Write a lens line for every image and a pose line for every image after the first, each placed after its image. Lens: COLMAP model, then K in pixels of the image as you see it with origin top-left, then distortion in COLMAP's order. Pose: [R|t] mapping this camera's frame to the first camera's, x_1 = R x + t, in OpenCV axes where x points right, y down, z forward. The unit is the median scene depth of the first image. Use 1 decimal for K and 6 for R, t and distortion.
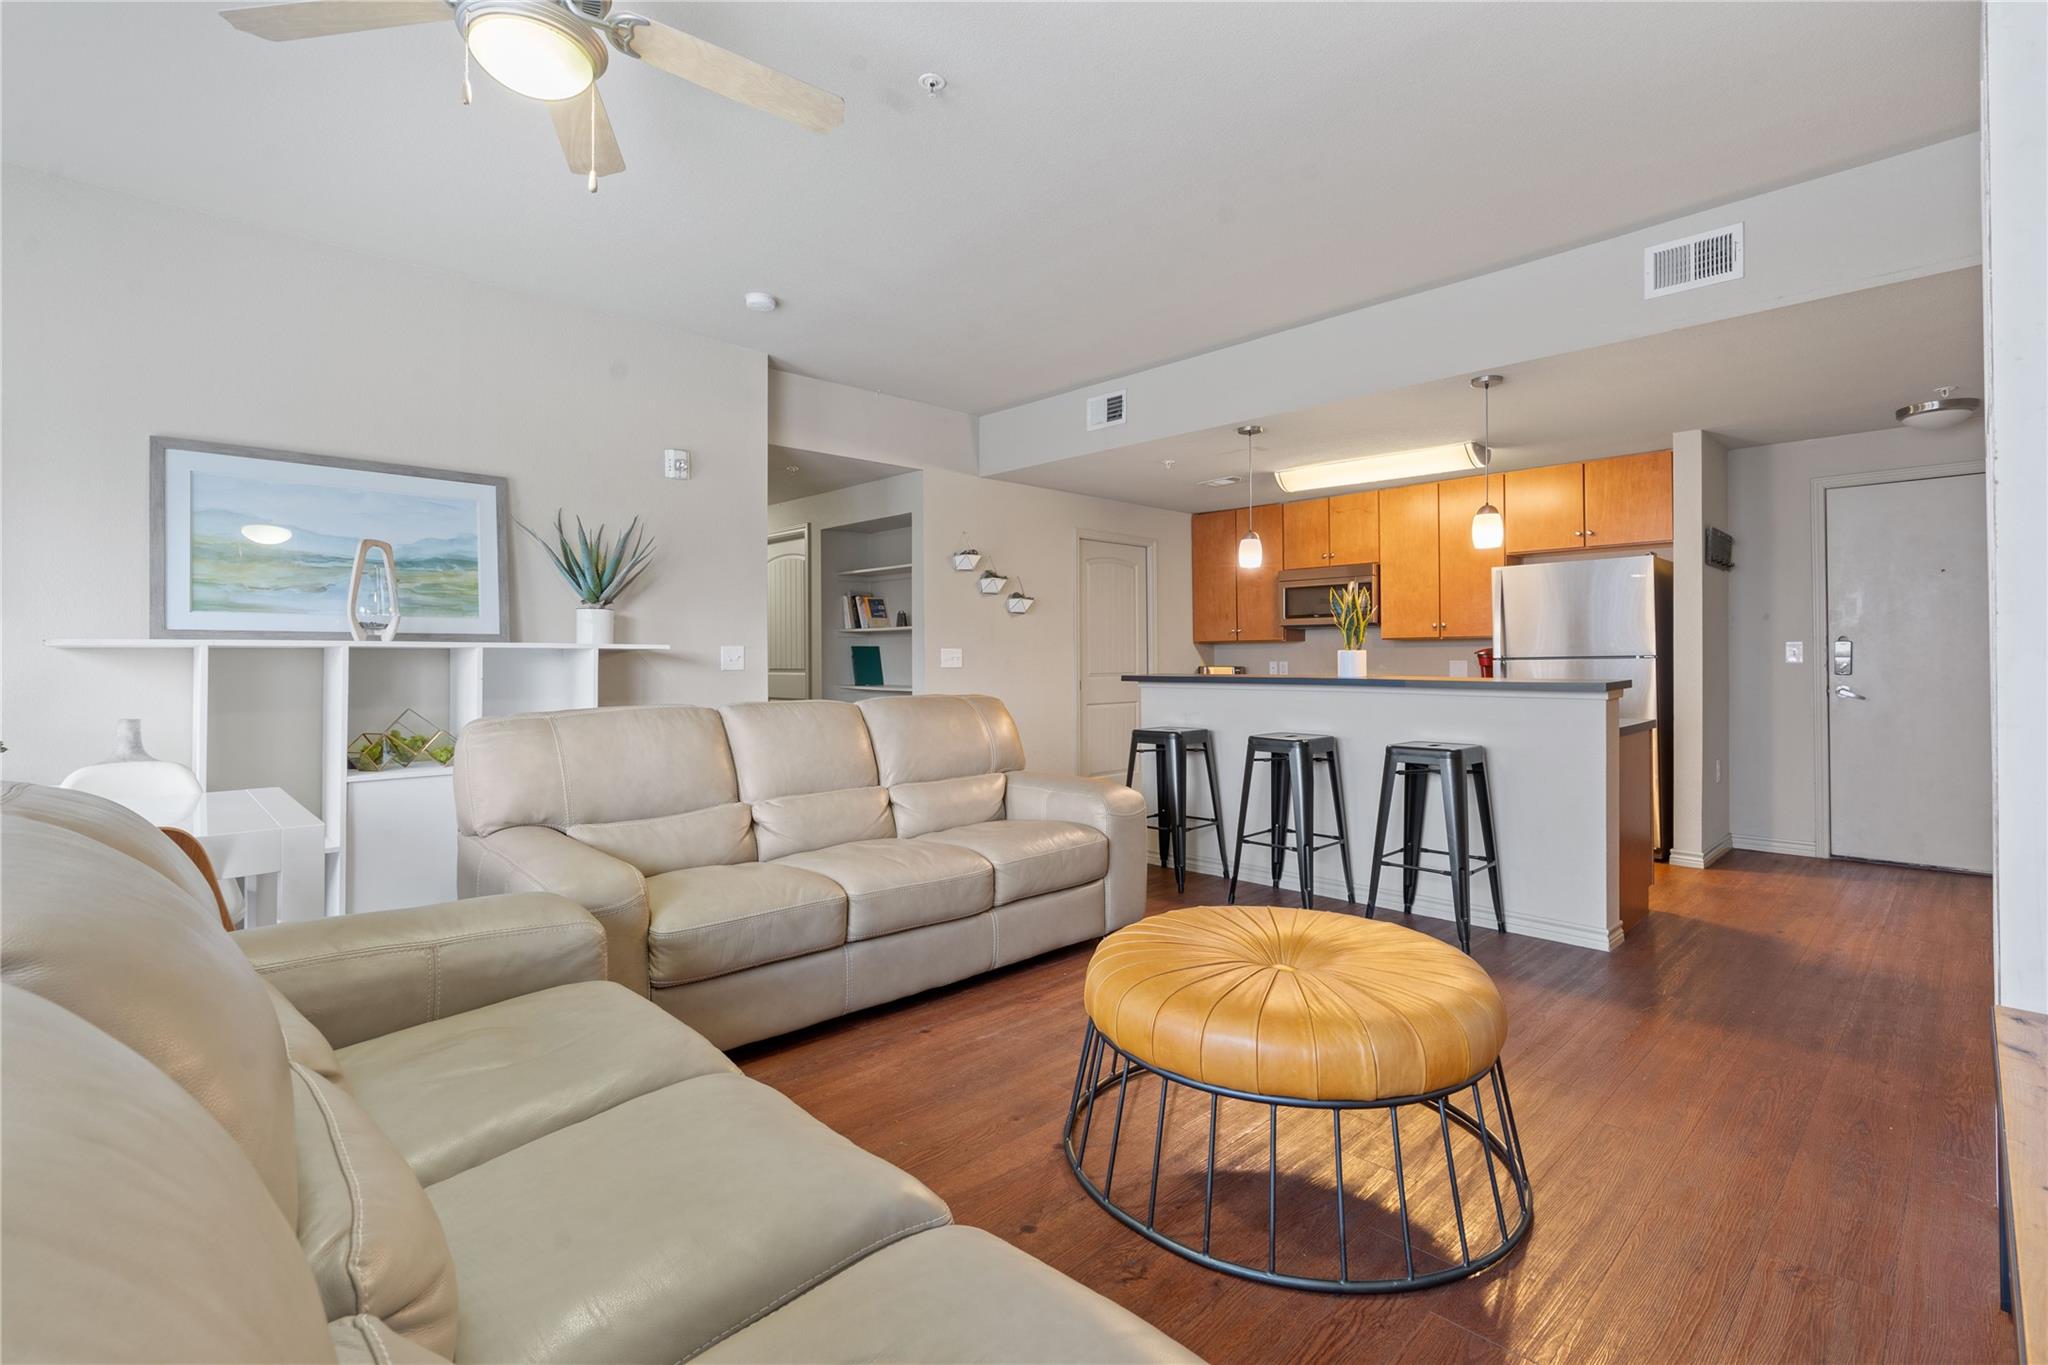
lens RADIAL K [[962.1, 0, 1026.6], [0, 962.1, 659.6], [0, 0, 1]] dist [-0.004720, 0.000162]
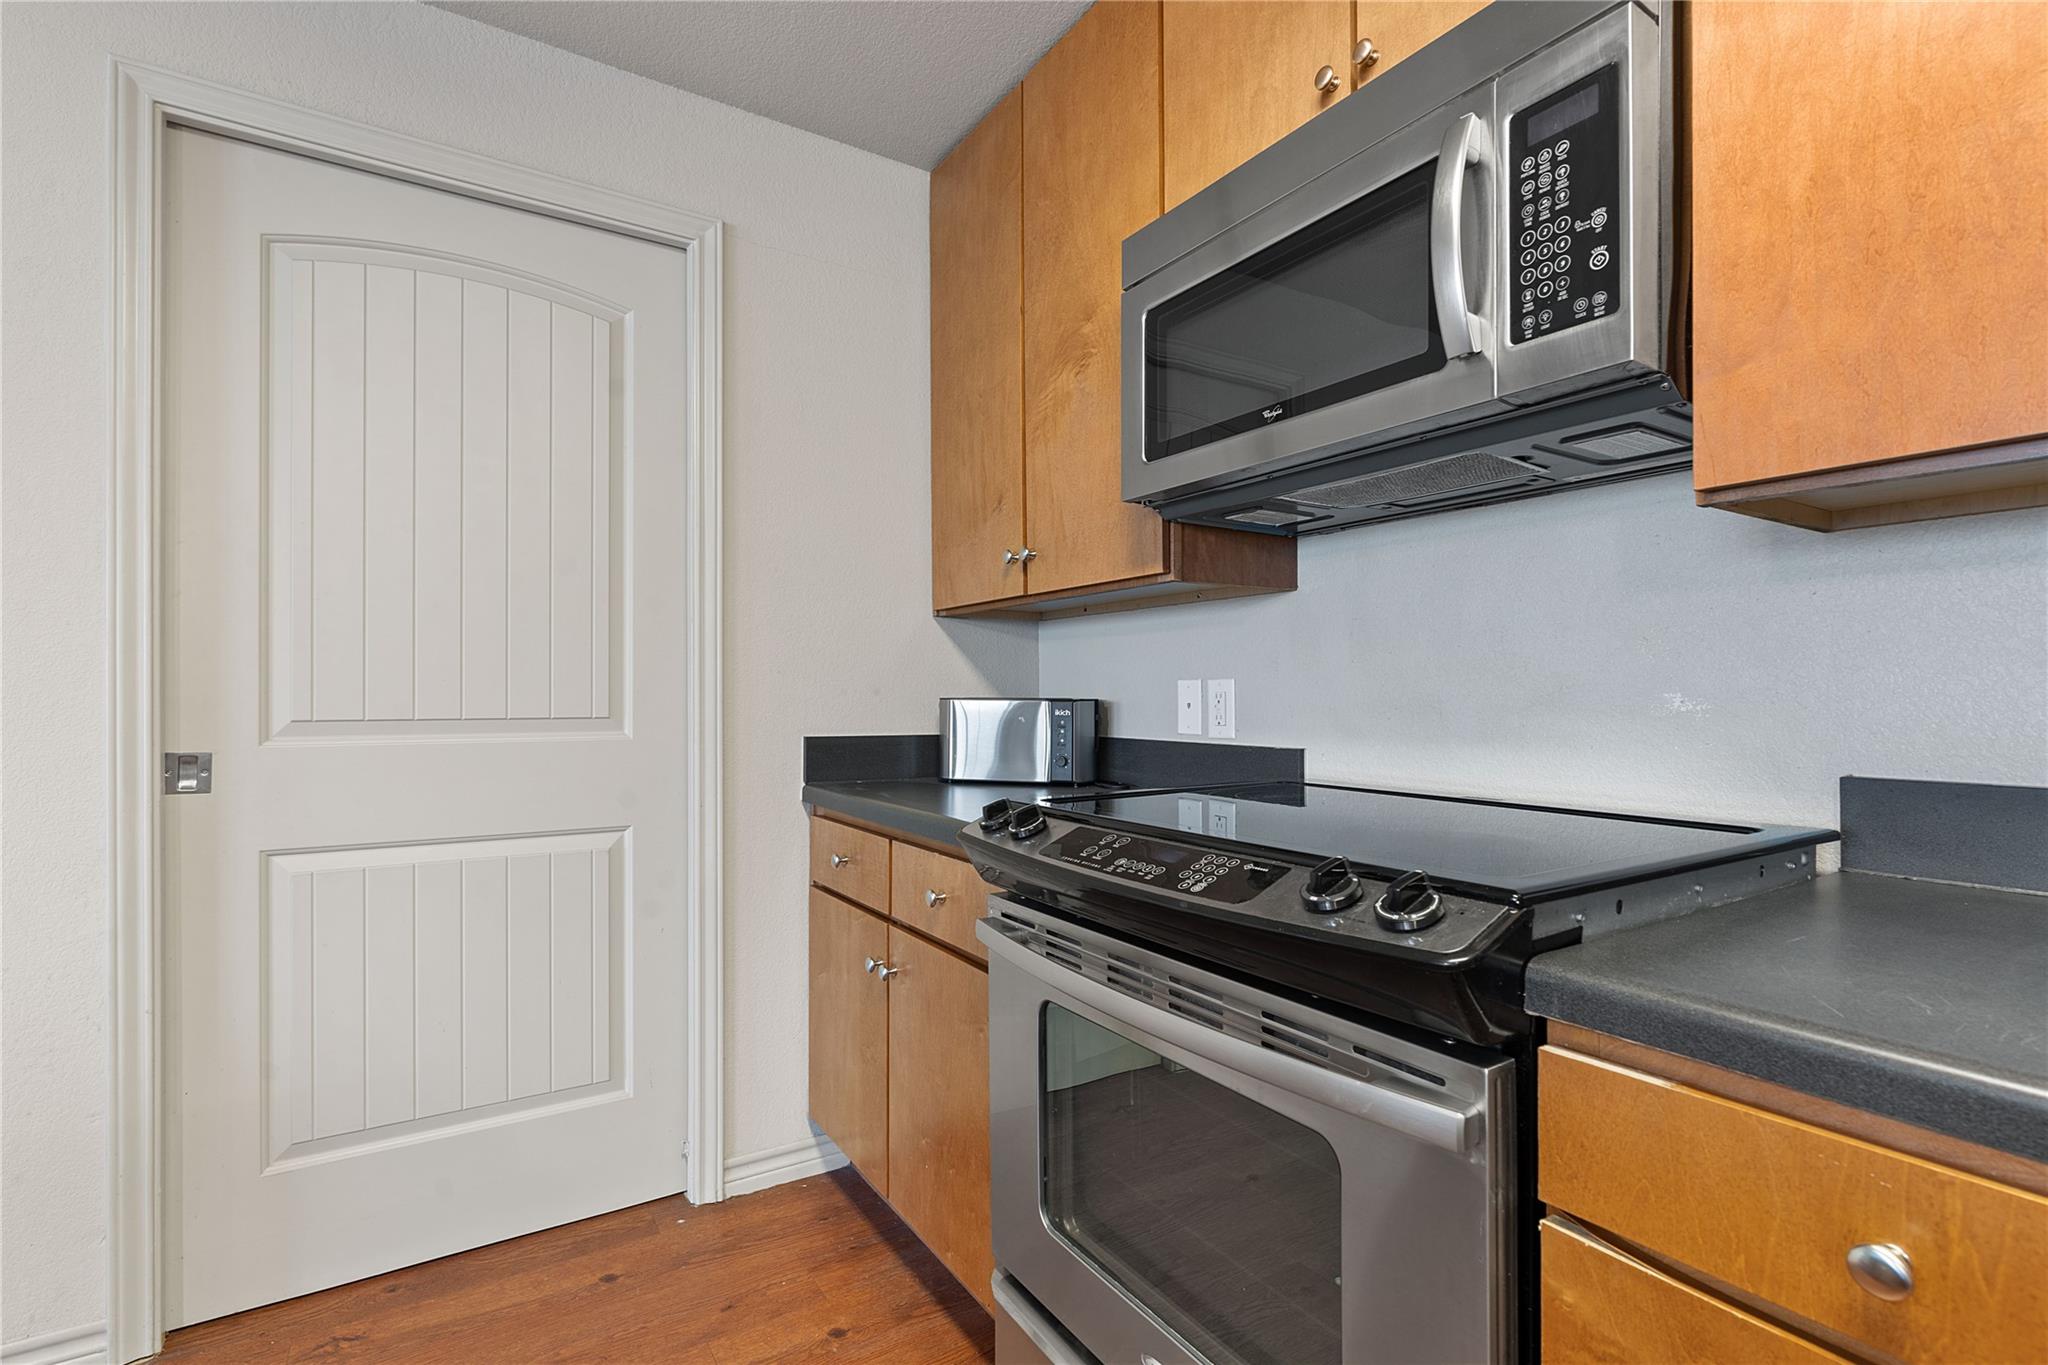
lens RADIAL K [[952.0, 0, 1024.0], [0, 952.0, 698.2], [0, 0, 1]] dist [-0.008425, 0.000261]
pose [[0.978035, 0.007171, -0.208317, 0.498285], [-0.006732, 0.999973, 0.002816, 0.012184], [0.208332, -0.001352, 0.978057, 1.390867]]
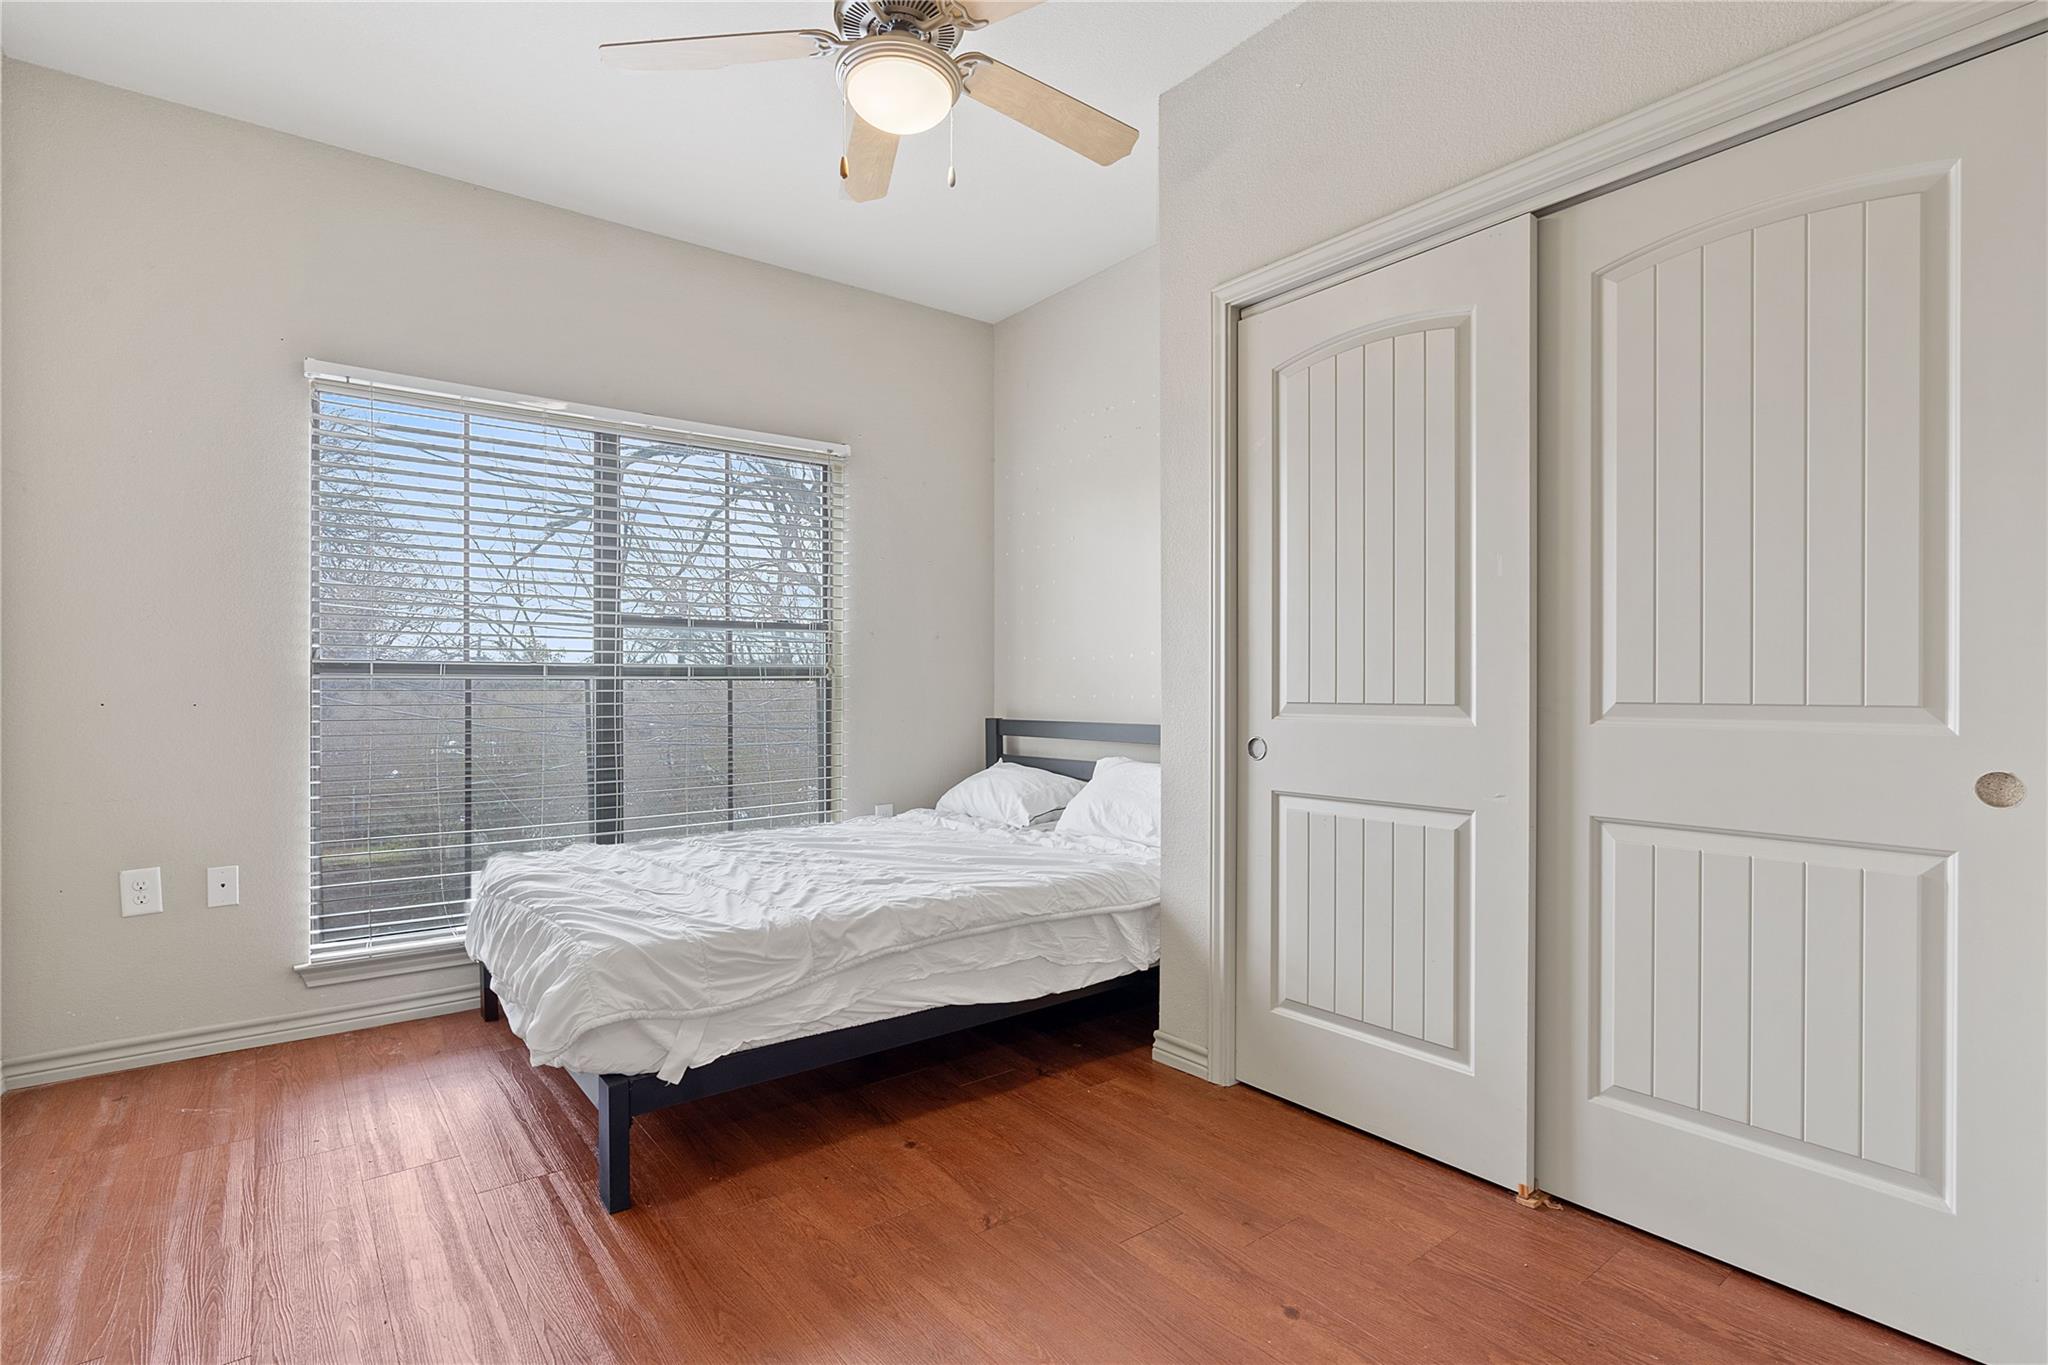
lens RADIAL K [[962.1, 0, 1026.6], [0, 962.1, 659.6], [0, 0, 1]] dist [-0.004720, 0.000162]
pose [[-0.117114, -0.019879, -0.992919, 0.723407], [0.010194, 0.999723, -0.021217, 0.009155], [0.993066, -0.012606, -0.116879, 1.641970]]
